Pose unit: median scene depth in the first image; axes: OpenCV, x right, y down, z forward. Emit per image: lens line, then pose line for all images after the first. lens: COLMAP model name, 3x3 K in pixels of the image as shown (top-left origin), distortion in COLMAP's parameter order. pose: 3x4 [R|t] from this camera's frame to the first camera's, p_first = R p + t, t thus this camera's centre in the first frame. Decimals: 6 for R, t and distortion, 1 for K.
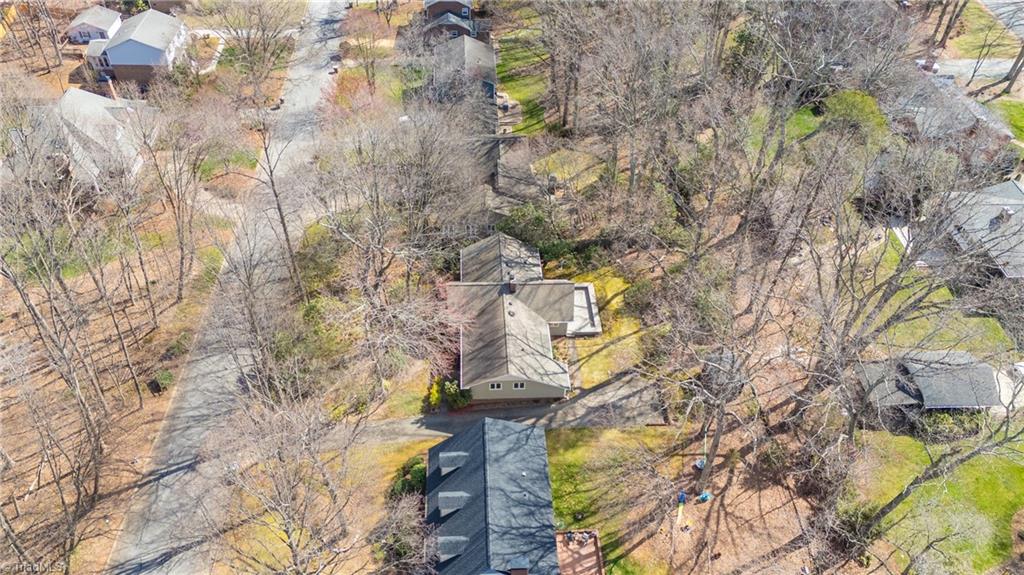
lens RADIAL K [[720.9, 0, 512.0], [0, 720.9, 287.5], [0, 0, 1]] dist [0.054064, -0.000473]
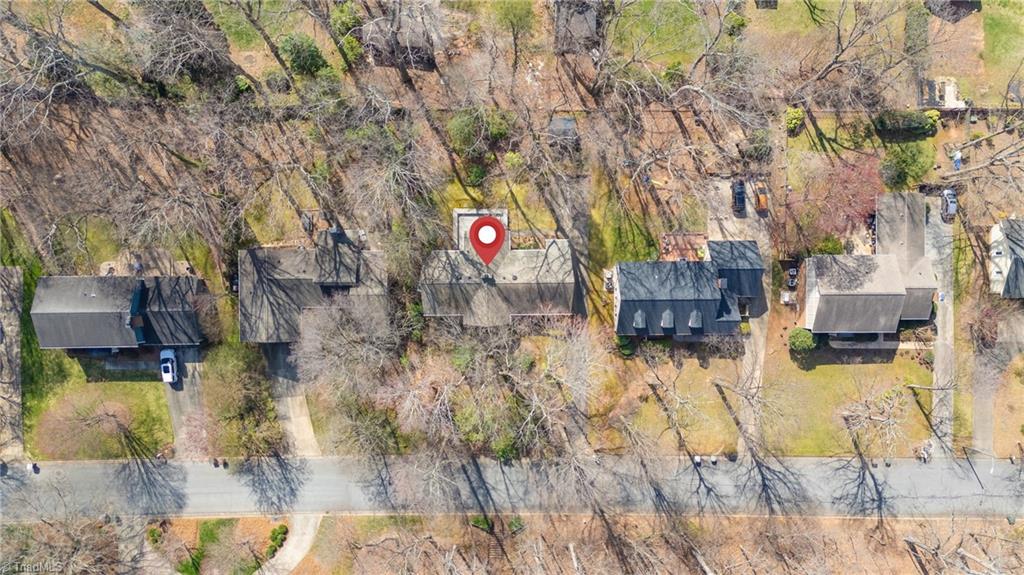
lens RADIAL K [[720.9, 0, 512.0], [0, 720.9, 287.5], [0, 0, 1]] dist [0.054064, -0.000473]
pose [[0.047144, -0.998443, -0.029809, 0.019821], [0.689999, 0.010973, 0.723727, -0.874538], [-0.722274, -0.054688, 0.689442, 0.067656]]
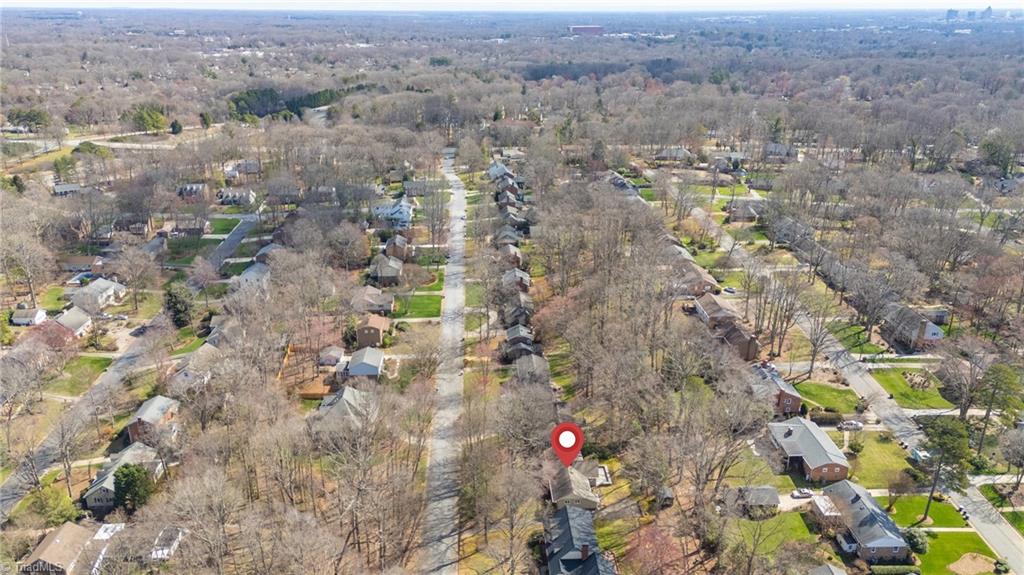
lens RADIAL K [[720.9, 0, 512.0], [0, 720.9, 287.5], [0, 0, 1]] dist [0.054064, -0.000473]
pose [[0.999555, -0.027753, -0.010913, -0.138535], [0.021218, 0.918994, -0.393700, 0.368367], [0.020956, 0.393293, 0.919174, -1.260417]]
